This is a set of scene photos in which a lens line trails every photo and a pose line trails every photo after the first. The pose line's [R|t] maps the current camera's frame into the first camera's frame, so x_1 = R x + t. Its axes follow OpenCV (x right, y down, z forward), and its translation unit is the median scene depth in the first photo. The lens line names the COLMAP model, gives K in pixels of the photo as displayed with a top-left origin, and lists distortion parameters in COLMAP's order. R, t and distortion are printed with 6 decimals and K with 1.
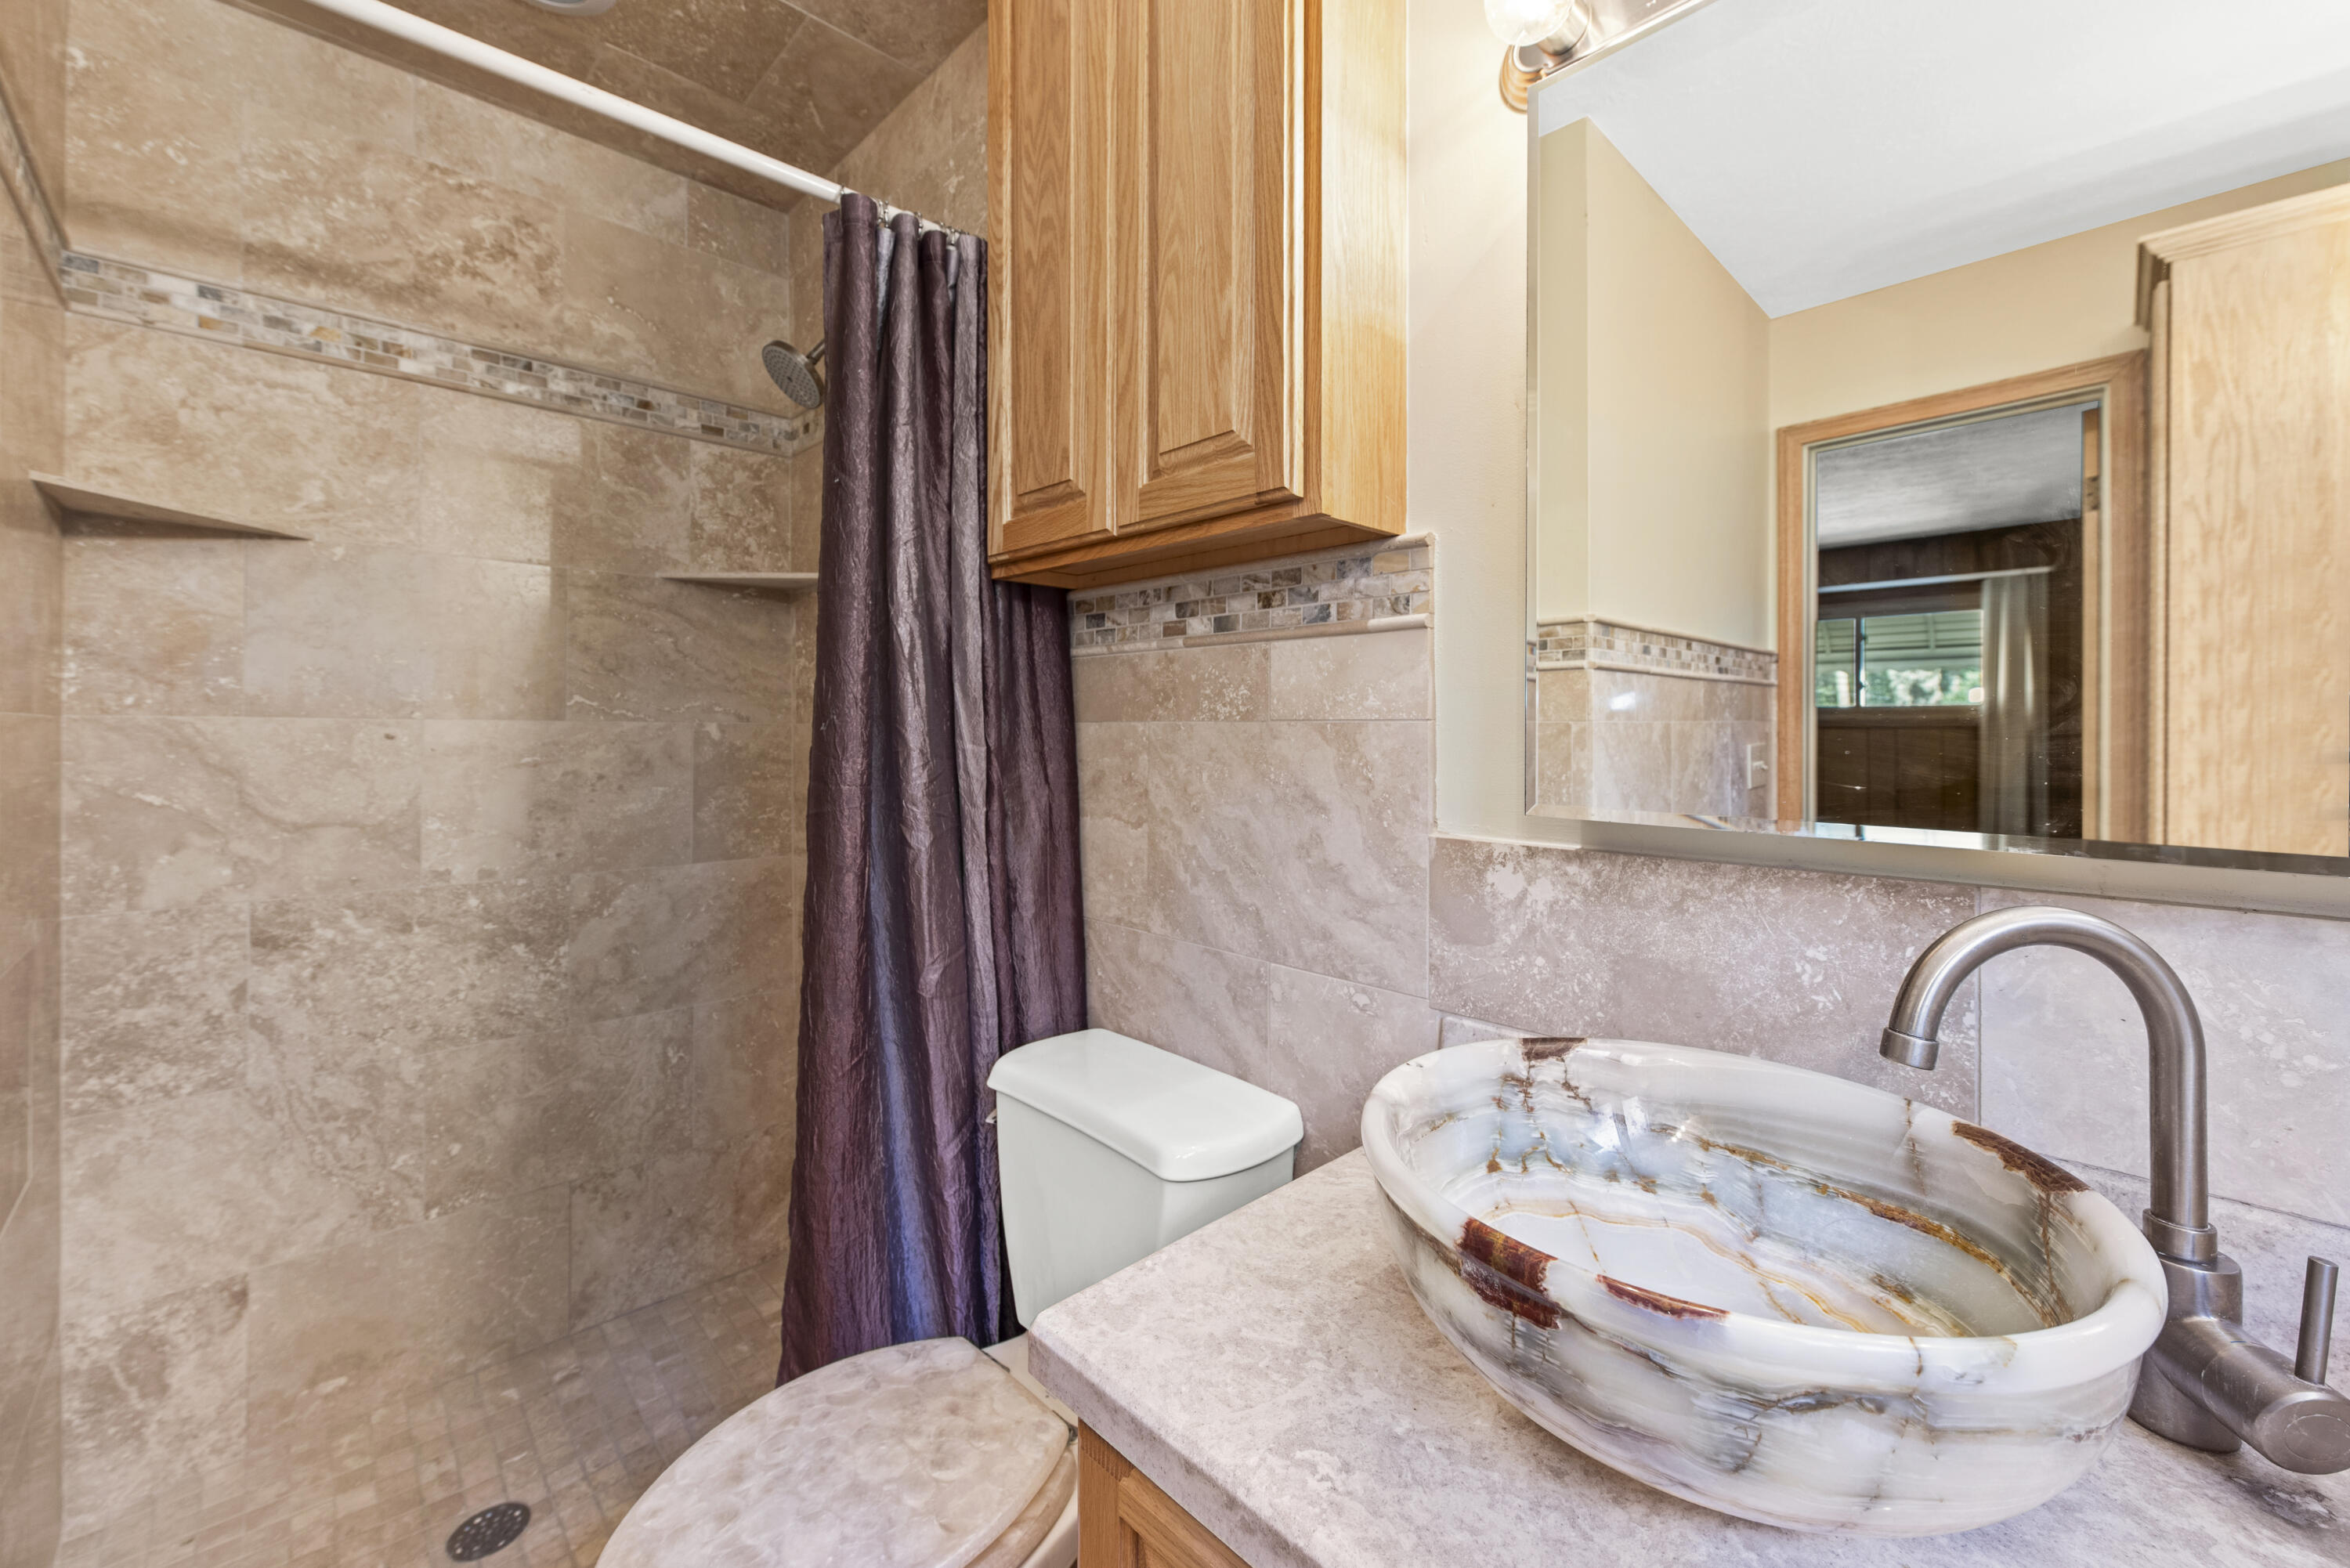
lens RADIAL K [[931.3, 0, 1168.6], [0, 931.3, 723.3], [0, 0, 1]] dist [0.000778, 0.000073]
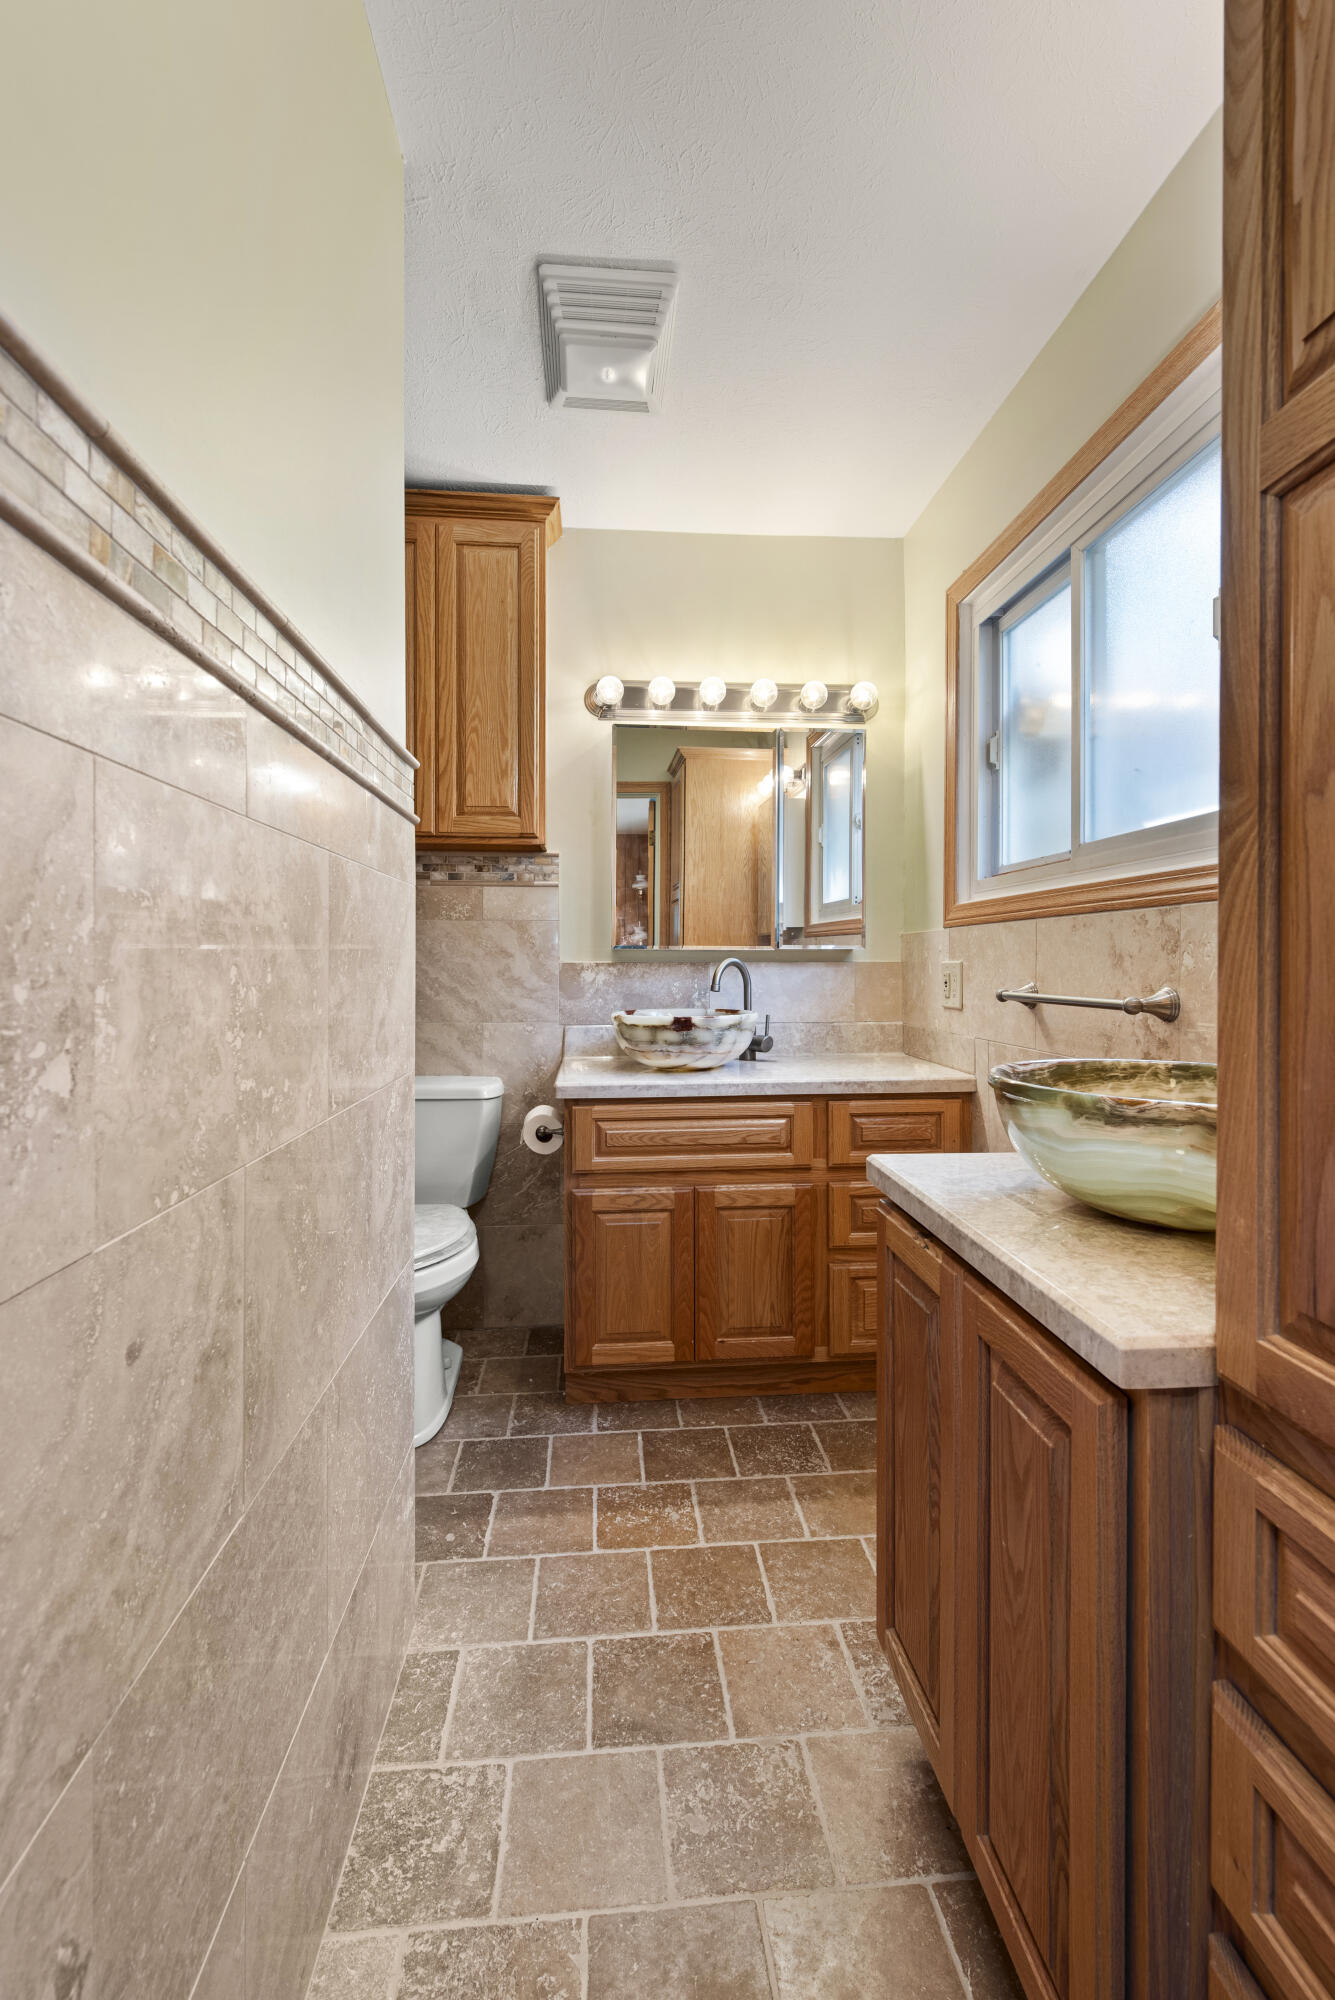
lens RADIAL K [[859.9, 0, 668.7], [0, 859.9, 958.2], [0, 0, 1]] dist [0.000427, 0.000012]
pose [[0.622705, -0.005683, 0.782436, -1.366584], [-0.002015, 0.999959, 0.008867, 0.077197], [-0.782454, -0.007097, 0.622668, -0.757667]]
